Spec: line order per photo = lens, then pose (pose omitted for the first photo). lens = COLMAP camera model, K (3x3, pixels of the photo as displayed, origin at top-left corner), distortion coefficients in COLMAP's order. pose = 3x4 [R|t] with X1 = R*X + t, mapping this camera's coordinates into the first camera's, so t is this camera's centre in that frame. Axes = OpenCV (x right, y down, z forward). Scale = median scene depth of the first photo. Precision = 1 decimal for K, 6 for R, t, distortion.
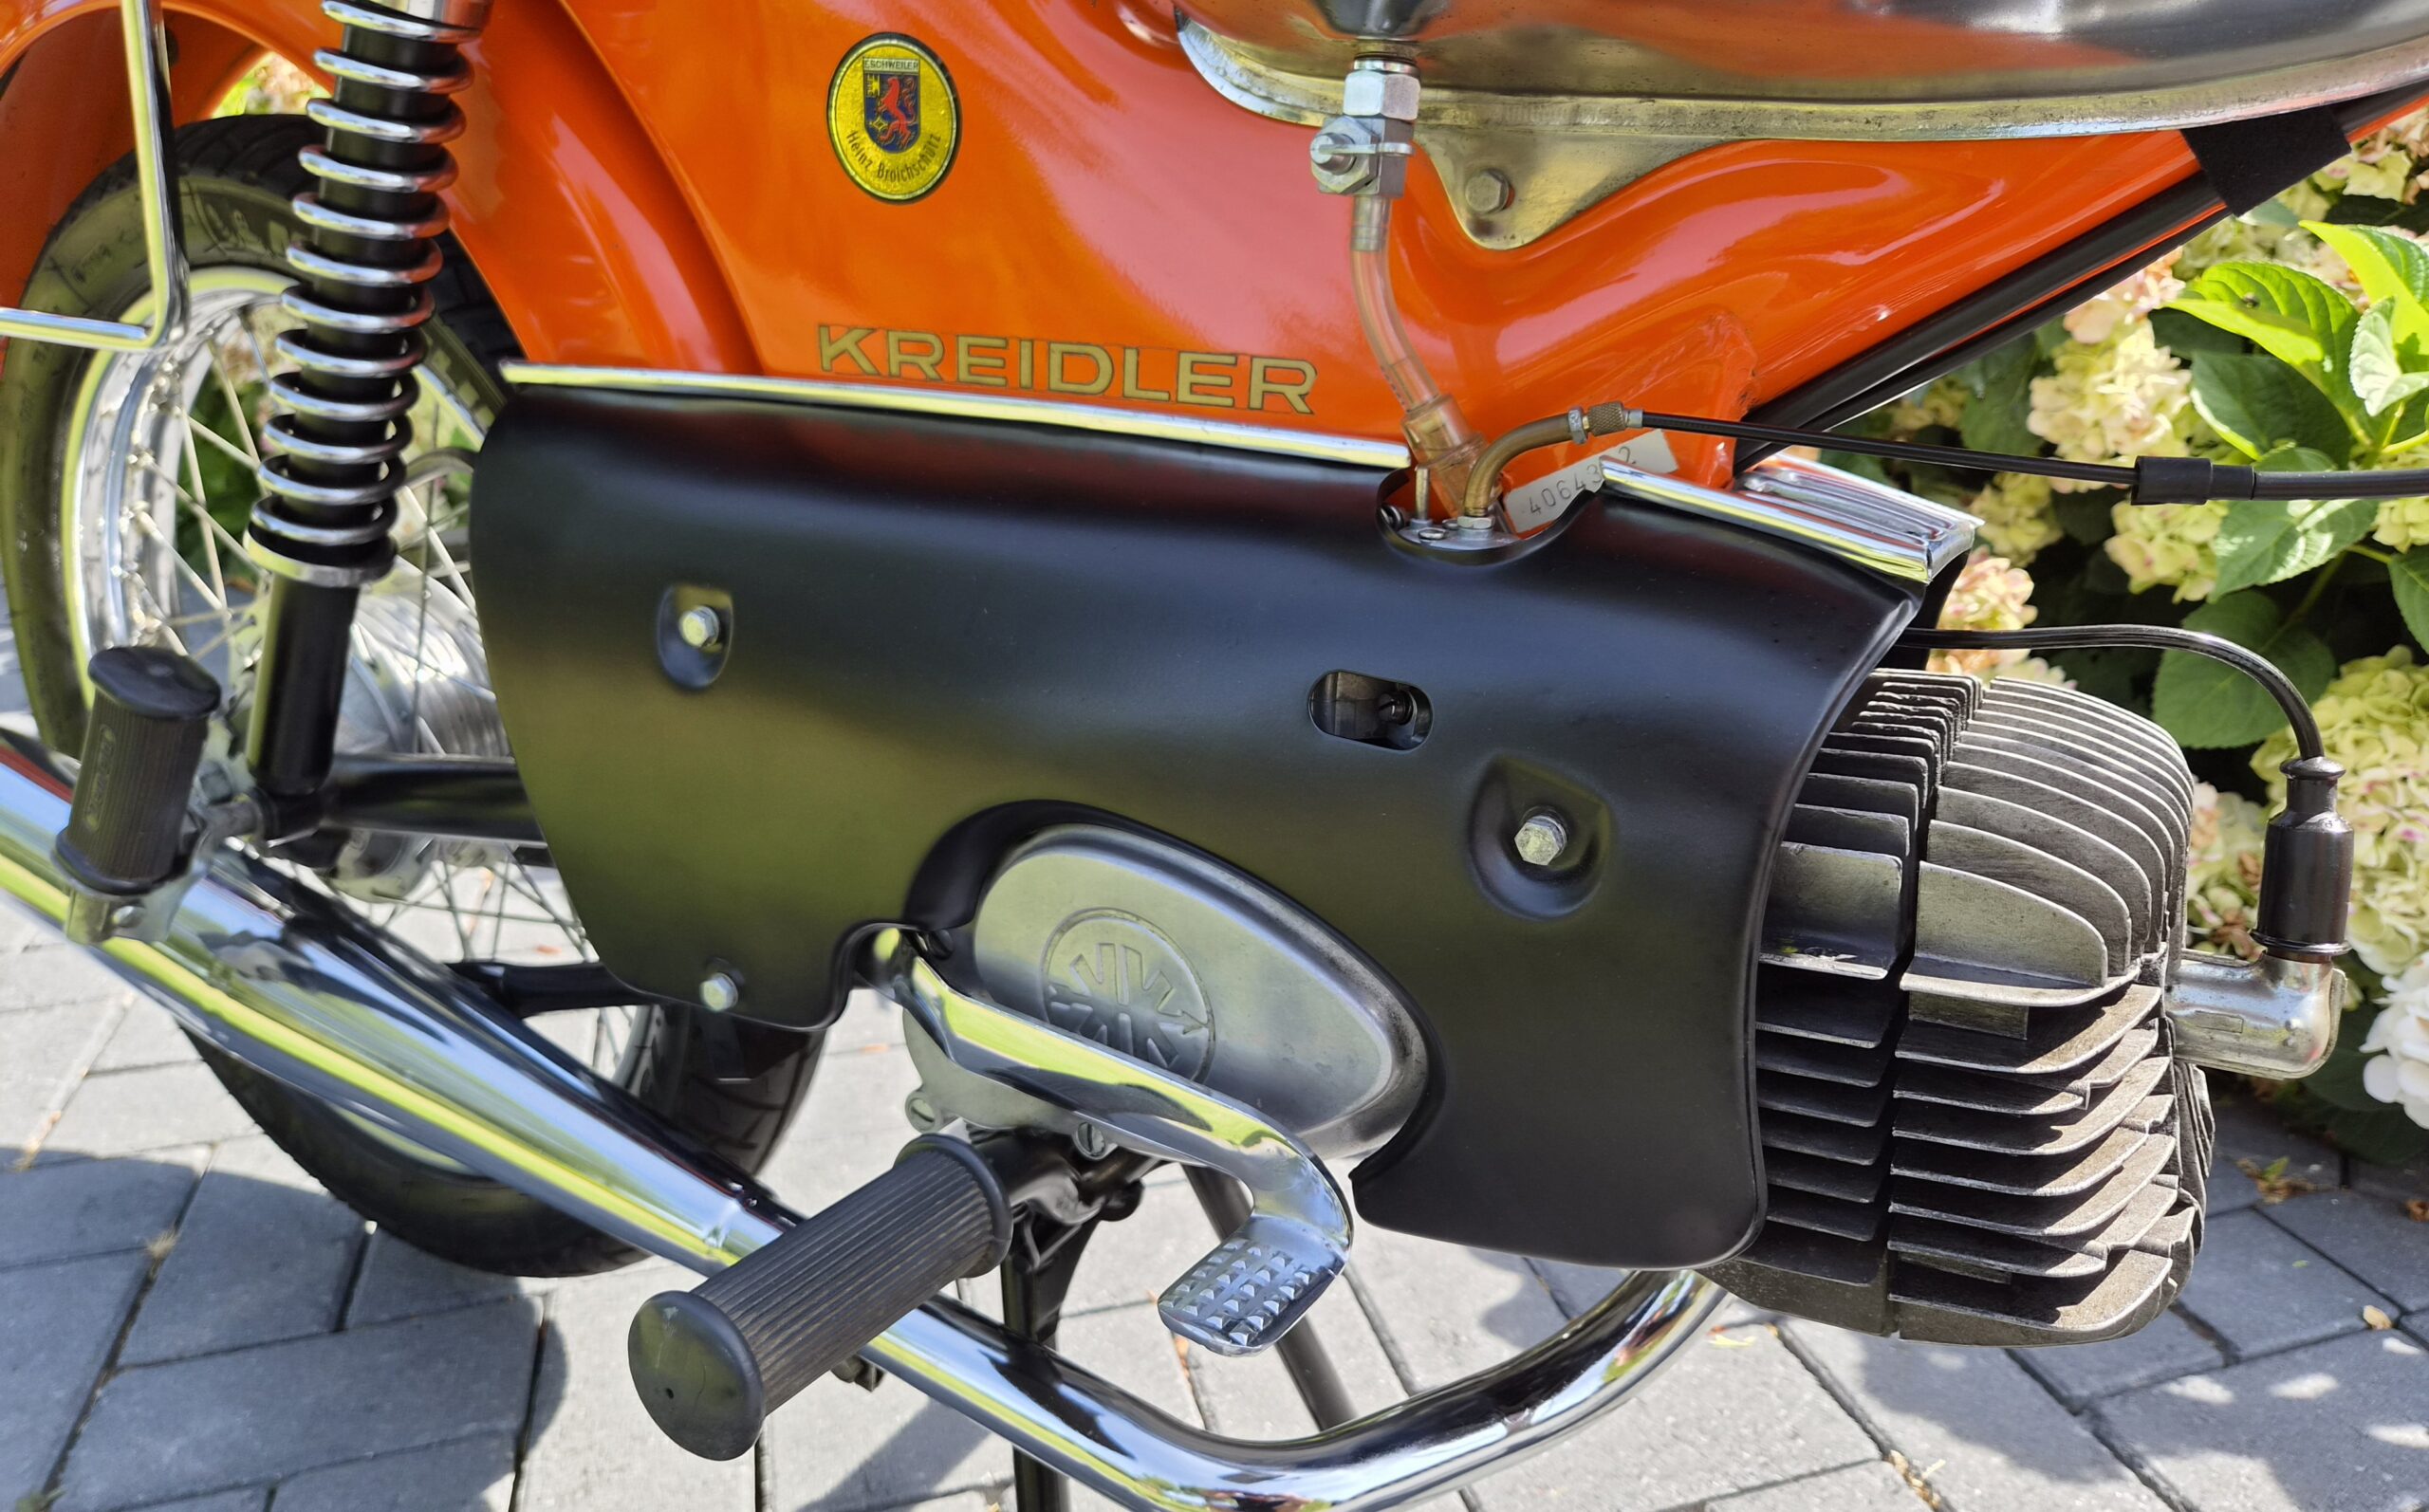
lens RADIAL K [[1668.0, 0, 1252.3], [0, 1668.0, 720.2], [0, 0, 1]] dist [0.060392, -0.061433]
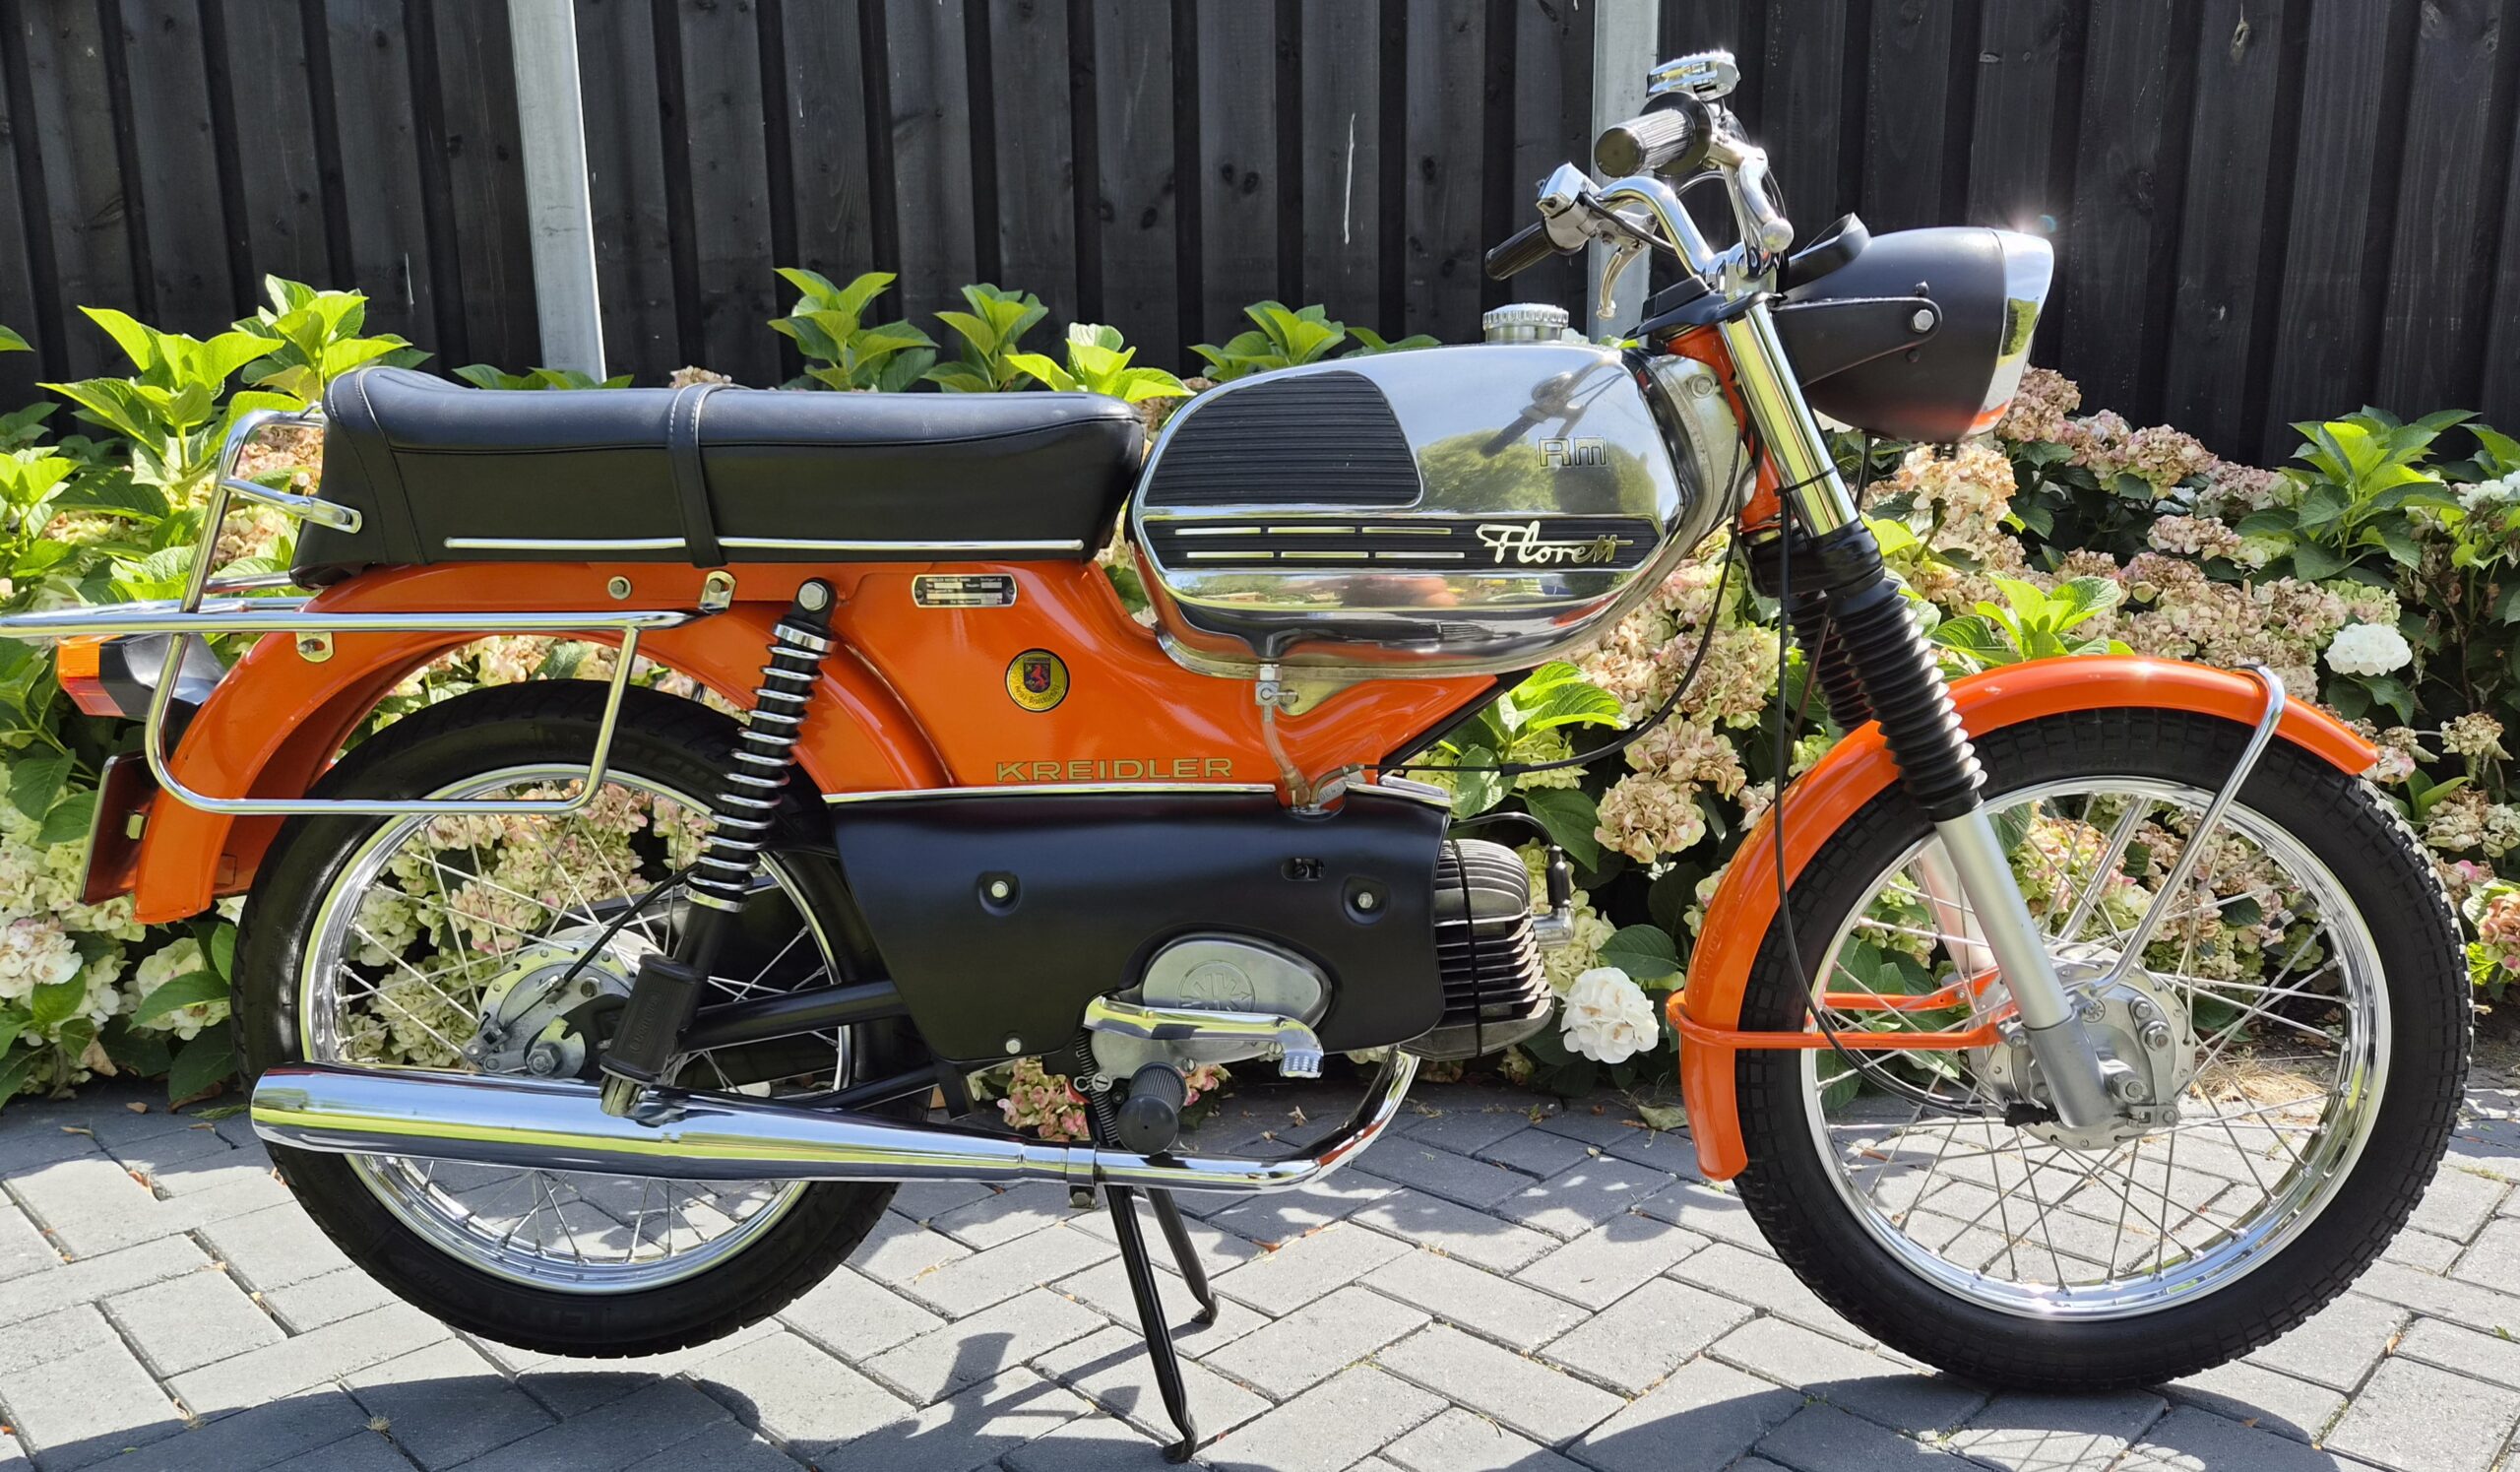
lens RADIAL K [[1798.2, 0, 1251.7], [0, 1798.2, 792.6], [0, 0, 1]] dist [0.065405, -0.053568]
pose [[0.878126, -0.108380, 0.465992, -1.179650], [0.179826, 0.977352, -0.111557, 0.159437], [-0.443348, 0.181759, 0.877728, -1.437783]]
